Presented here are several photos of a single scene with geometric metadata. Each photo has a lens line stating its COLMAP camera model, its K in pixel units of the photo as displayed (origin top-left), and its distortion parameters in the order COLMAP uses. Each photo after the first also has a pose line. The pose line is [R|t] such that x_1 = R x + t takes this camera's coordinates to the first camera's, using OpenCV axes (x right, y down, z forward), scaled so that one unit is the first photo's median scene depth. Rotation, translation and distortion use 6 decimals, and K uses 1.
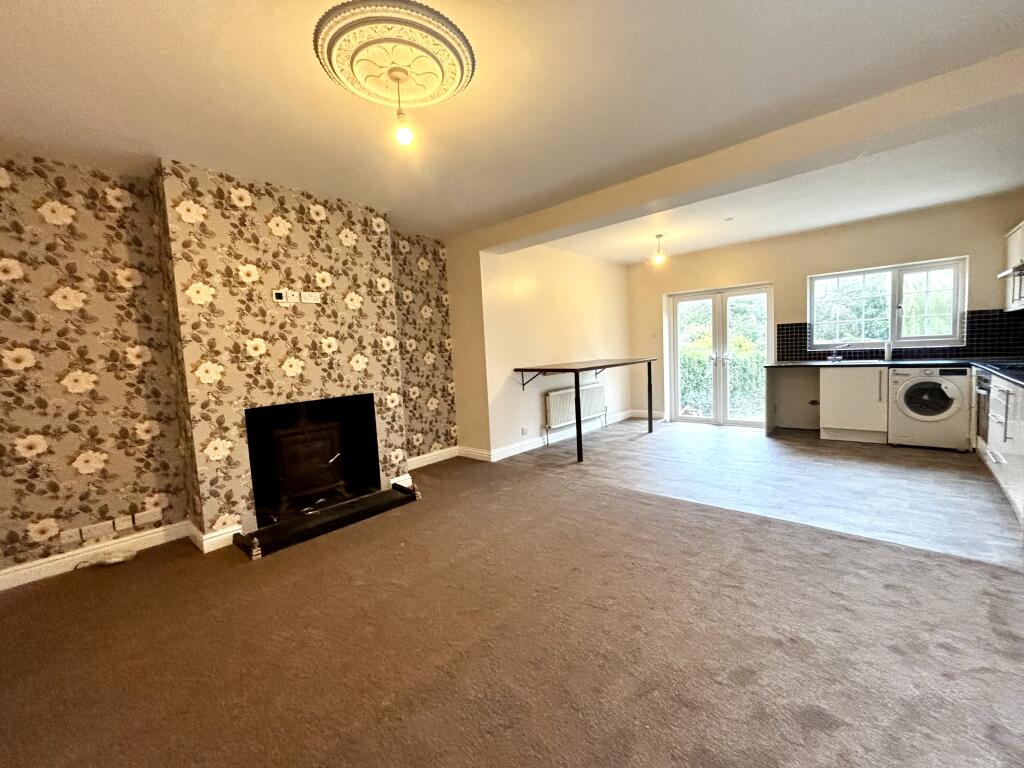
lens RADIAL K [[416.8, 0, 513.9], [0, 416.8, 380.7], [0, 0, 1]] dist [0.000058, -0.000176]
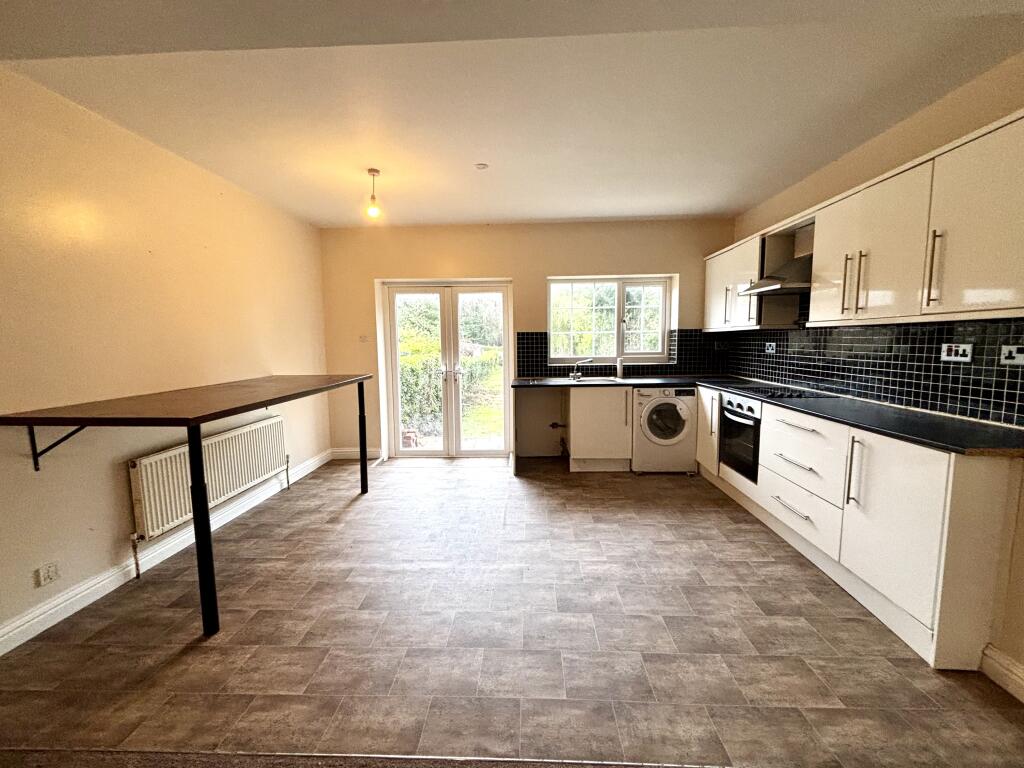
lens RADIAL K [[416.8, 0, 510.9], [0, 416.8, 382.7], [0, 0, 1]] dist [0.000058, -0.000176]
pose [[0.772529, -0.024721, 0.634498, 0.119278], [0.022140, 0.999683, 0.011992, -0.052912], [-0.634594, 0.004784, 0.772831, 0.433059]]
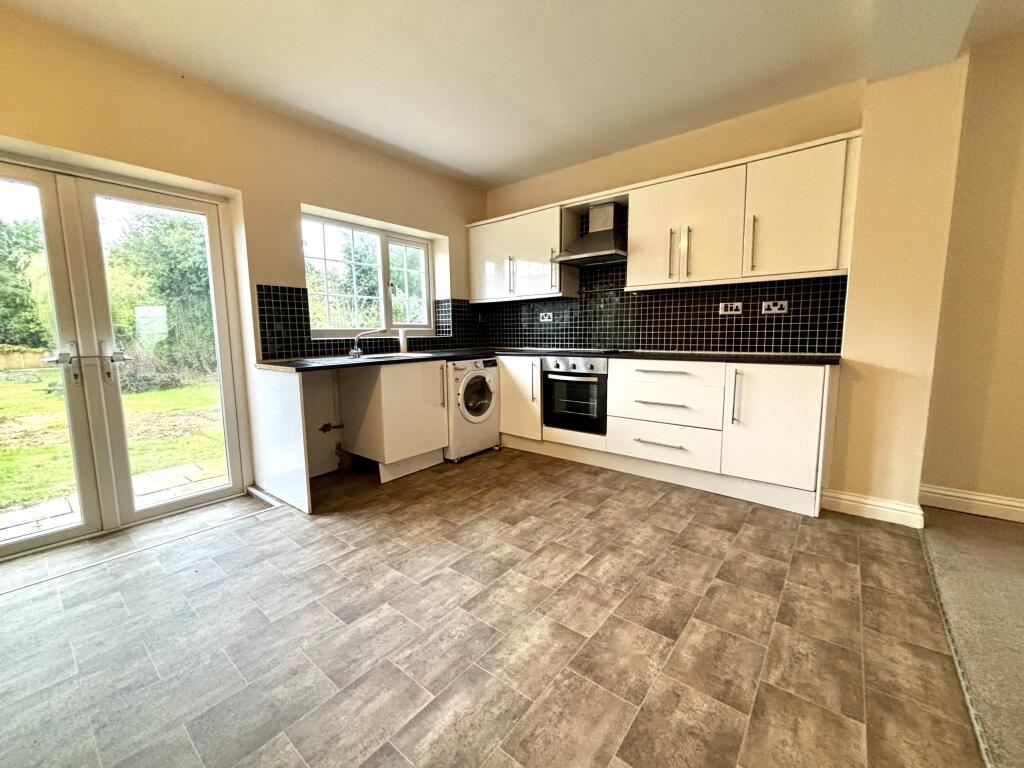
lens RADIAL K [[416.8, 0, 519.6], [0, 416.8, 380.5], [0, 0, 1]] dist [0.000058, -0.000176]
pose [[-0.051839, -0.065747, 0.996489, 0.136216], [0.089366, 0.993522, 0.070200, -0.033920], [-0.994649, 0.092692, -0.045627, 0.824650]]
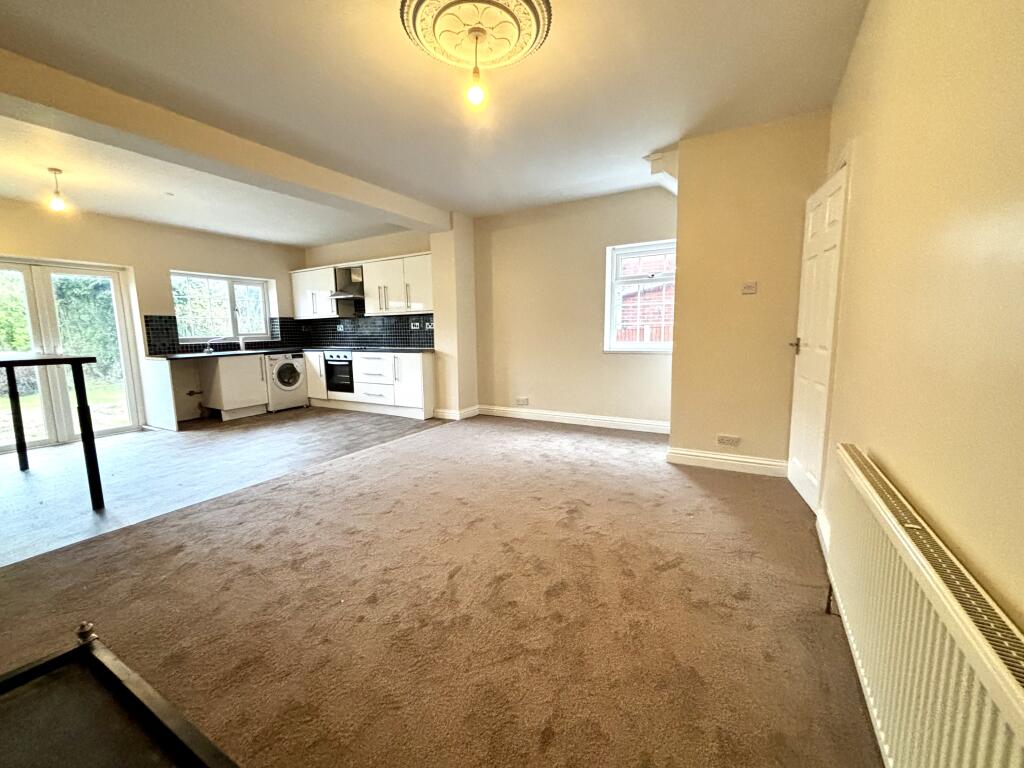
lens RADIAL K [[416.8, 0, 510.3], [0, 416.8, 380.2], [0, 0, 1]] dist [0.000058, -0.000176]
pose [[-0.197084, -0.064858, 0.978239, -0.510595], [0.101800, 0.991062, 0.086218, 0.012889], [-0.975087, 0.116577, -0.188720, 0.450721]]
